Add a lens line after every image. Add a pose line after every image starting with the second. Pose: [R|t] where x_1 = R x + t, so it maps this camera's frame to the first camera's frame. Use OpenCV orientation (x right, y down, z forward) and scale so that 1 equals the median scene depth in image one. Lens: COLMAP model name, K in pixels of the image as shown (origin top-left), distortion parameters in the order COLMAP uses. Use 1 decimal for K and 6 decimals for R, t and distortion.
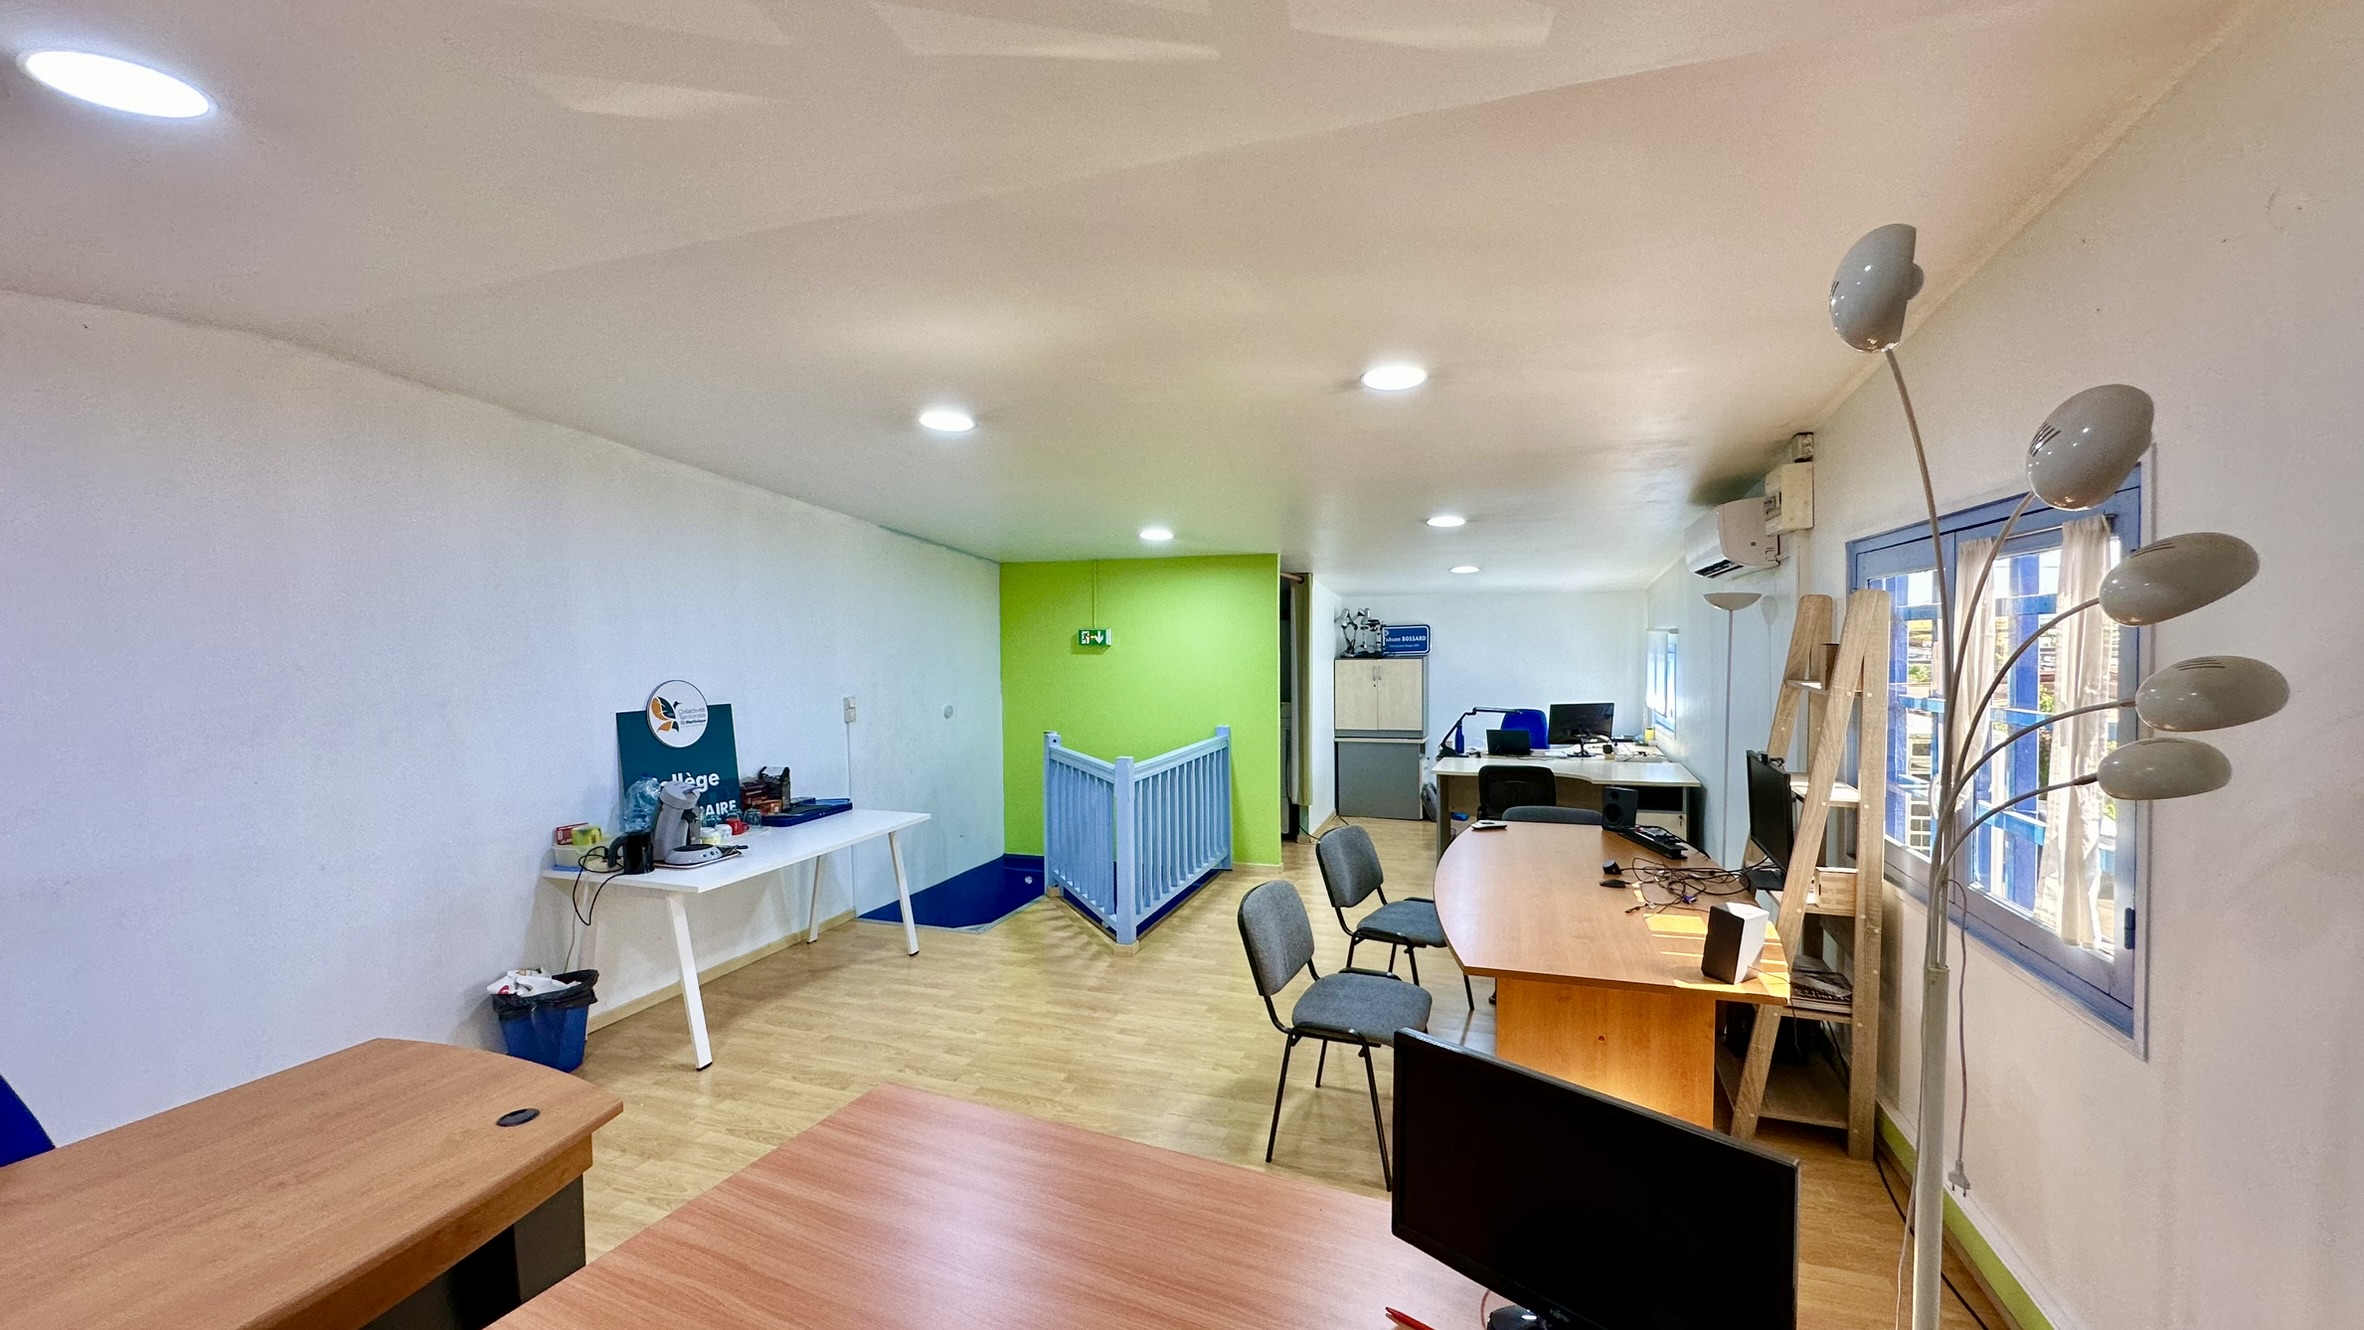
lens RADIAL K [[934.2, 0, 1182.0], [0, 934.2, 665.0], [0, 0, 1]] dist [-0.000478, -0.000020]
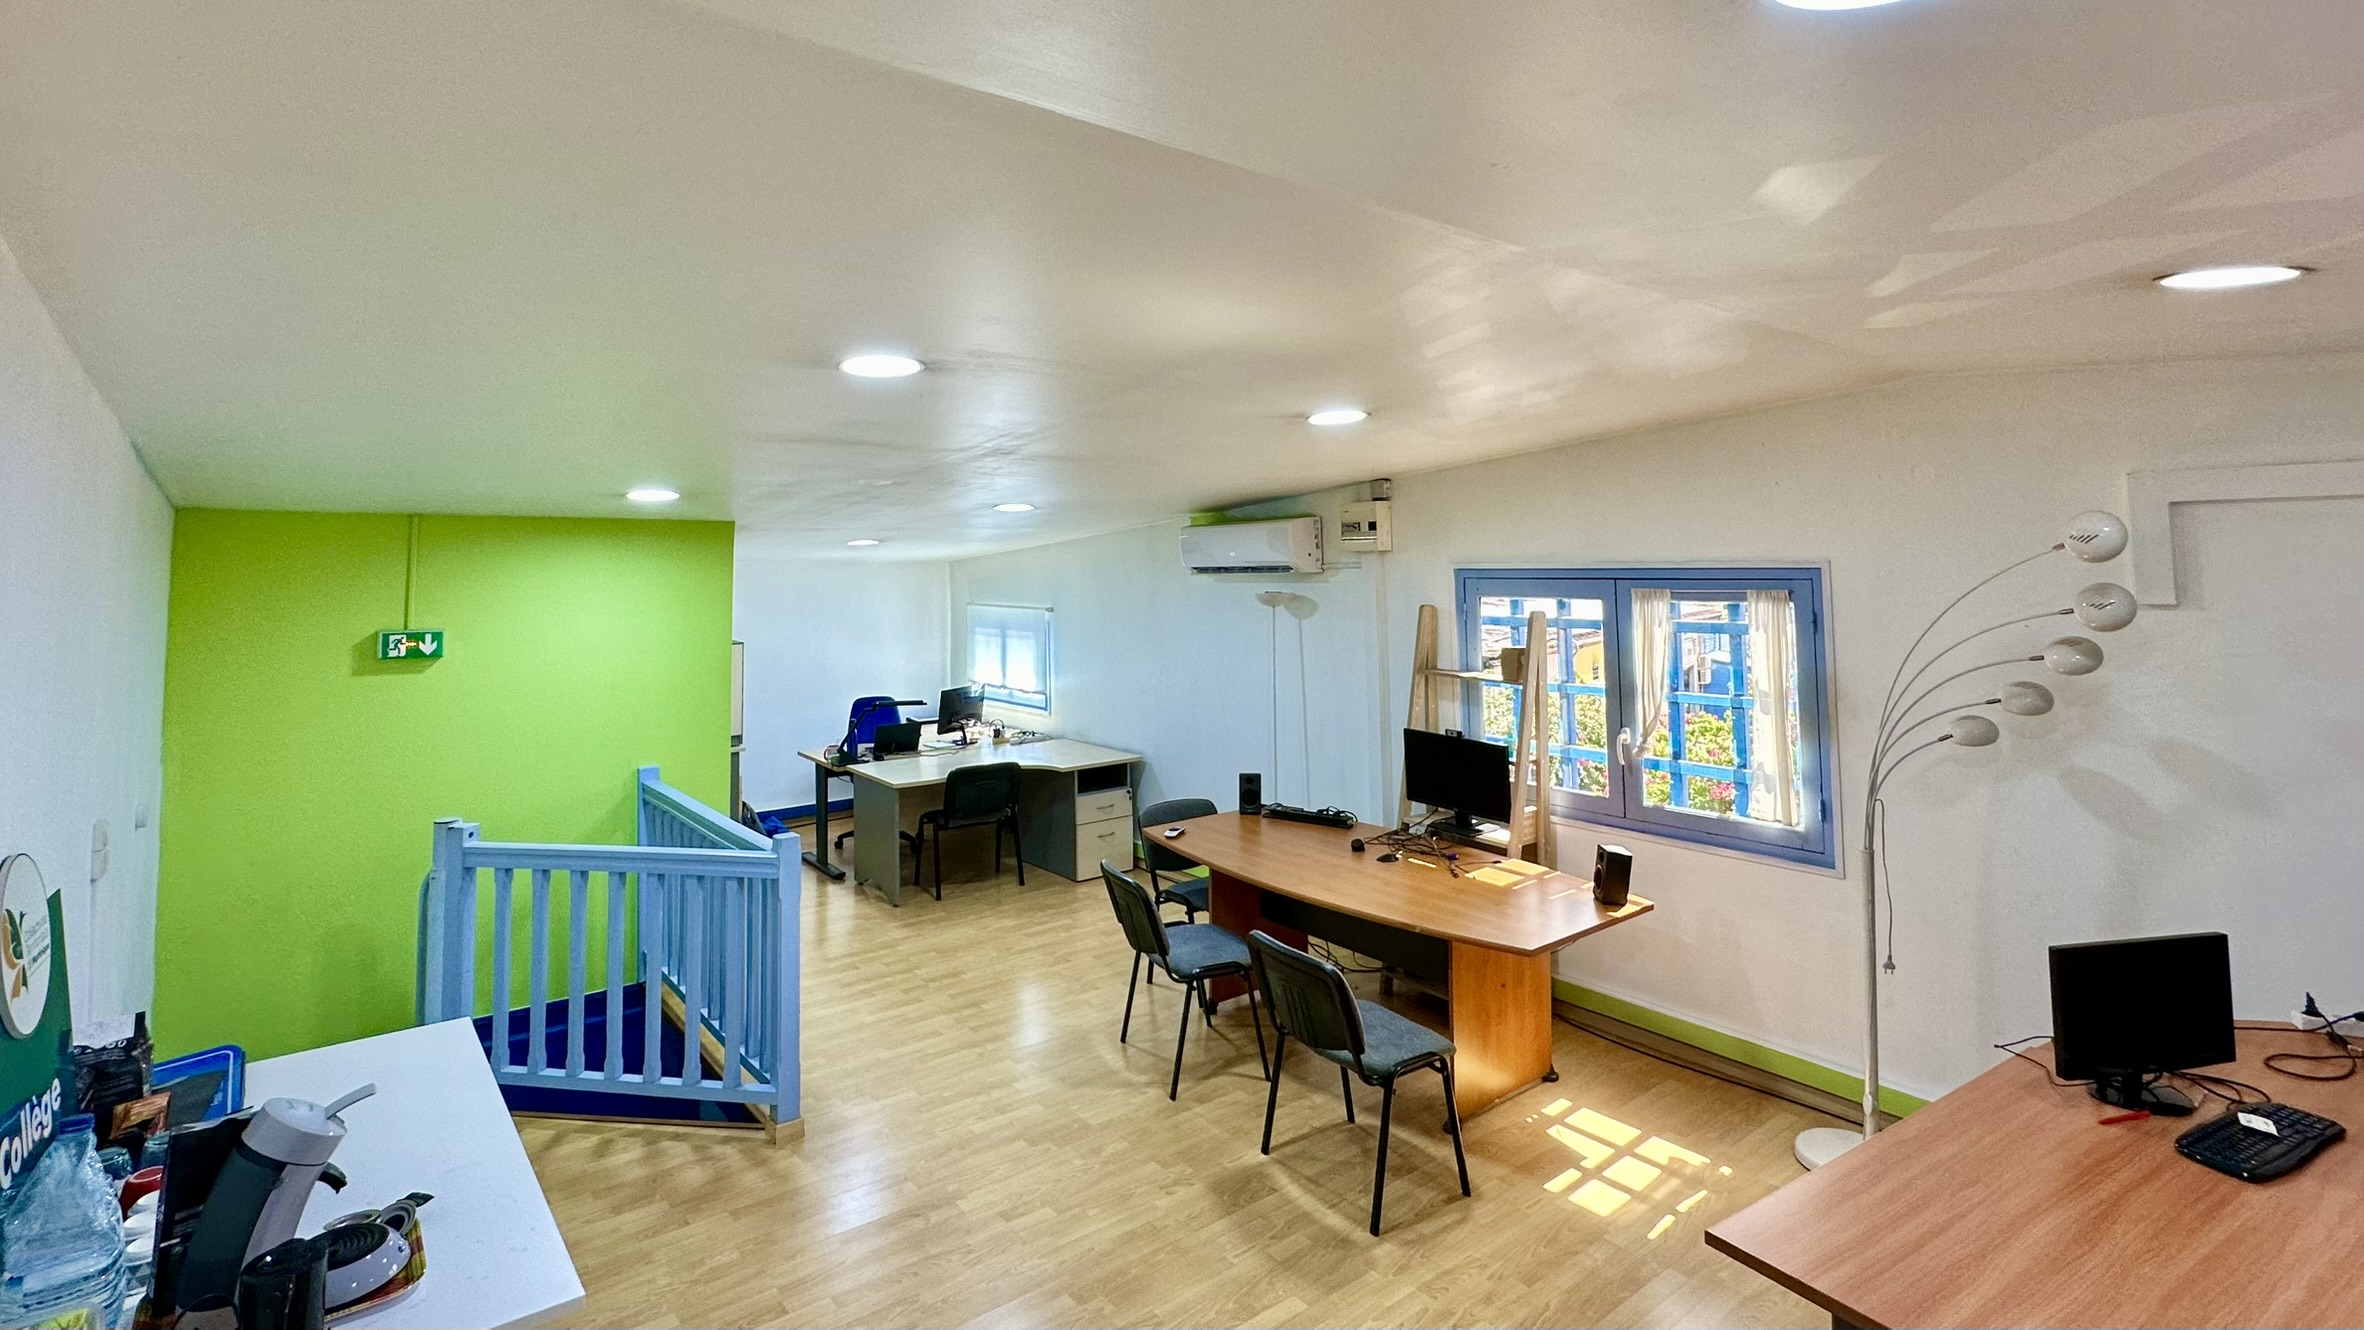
lens RADIAL K [[1074.9, 0, 1184.4], [0, 1074.9, 492.6], [0, 0, 1]] dist [-0.000001, 0.000031]
pose [[0.550804, 0.066169, 0.832007, -0.563131], [0.026245, 0.994986, -0.096505, -0.066234], [-0.834222, 0.074992, 0.546306, 0.299760]]
